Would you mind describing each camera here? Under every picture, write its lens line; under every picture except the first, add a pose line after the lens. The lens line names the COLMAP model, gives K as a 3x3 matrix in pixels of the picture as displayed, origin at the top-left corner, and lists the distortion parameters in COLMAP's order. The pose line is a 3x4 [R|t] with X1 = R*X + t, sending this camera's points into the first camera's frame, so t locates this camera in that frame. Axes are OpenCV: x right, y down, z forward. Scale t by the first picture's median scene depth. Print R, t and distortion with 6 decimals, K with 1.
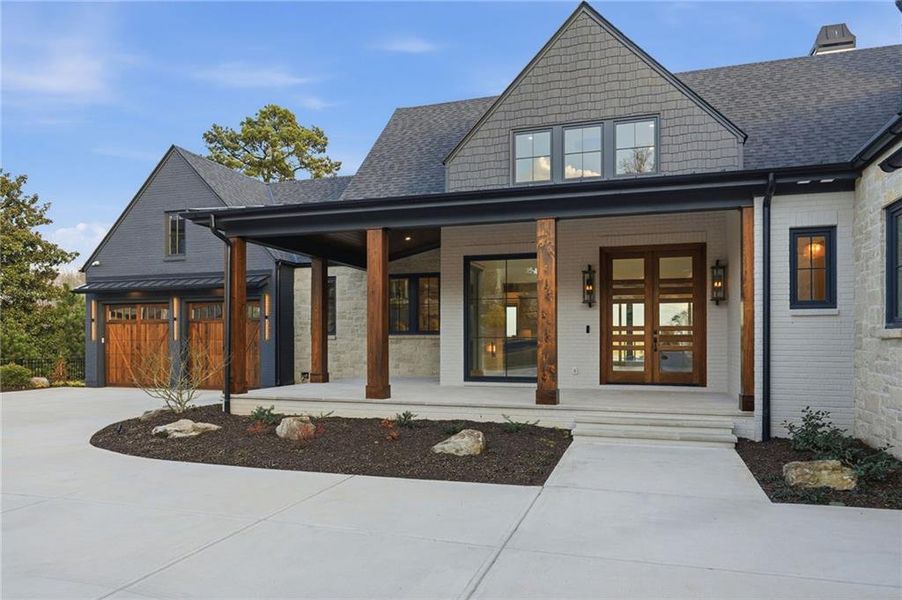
lens RADIAL K [[621.5, 0, 451.8], [0, 621.5, 343.8], [0, 0, 1]] dist [-0.004264, -0.002580]
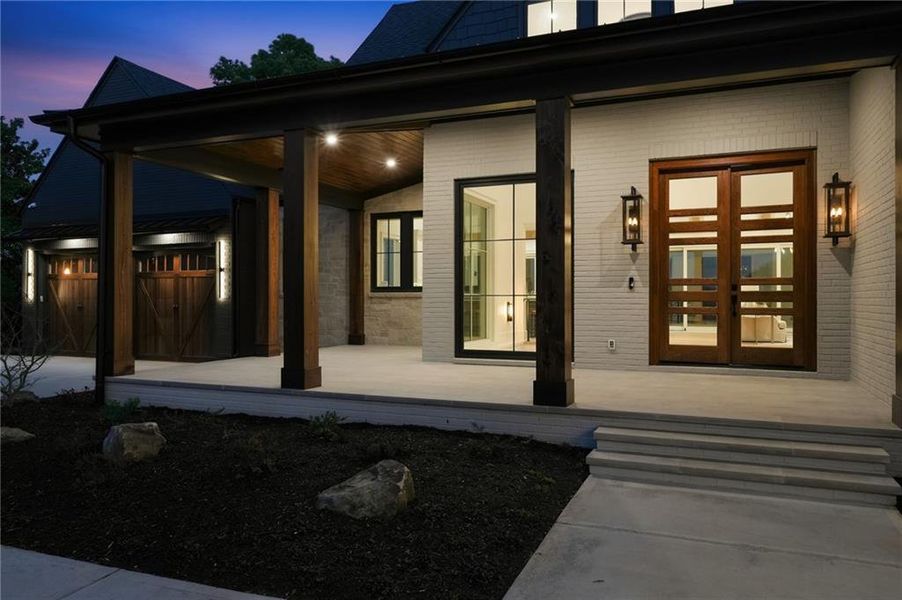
lens RADIAL K [[646.7, 0, 451.0], [0, 646.7, 300.0], [0, 0, 1]] dist [0.001176, 0.002017]
pose [[0.995765, -0.000042, -0.091940, 0.089224], [-0.000205, 0.999996, -0.002670, -0.002826], [0.091940, 0.002678, 0.995761, 0.283879]]
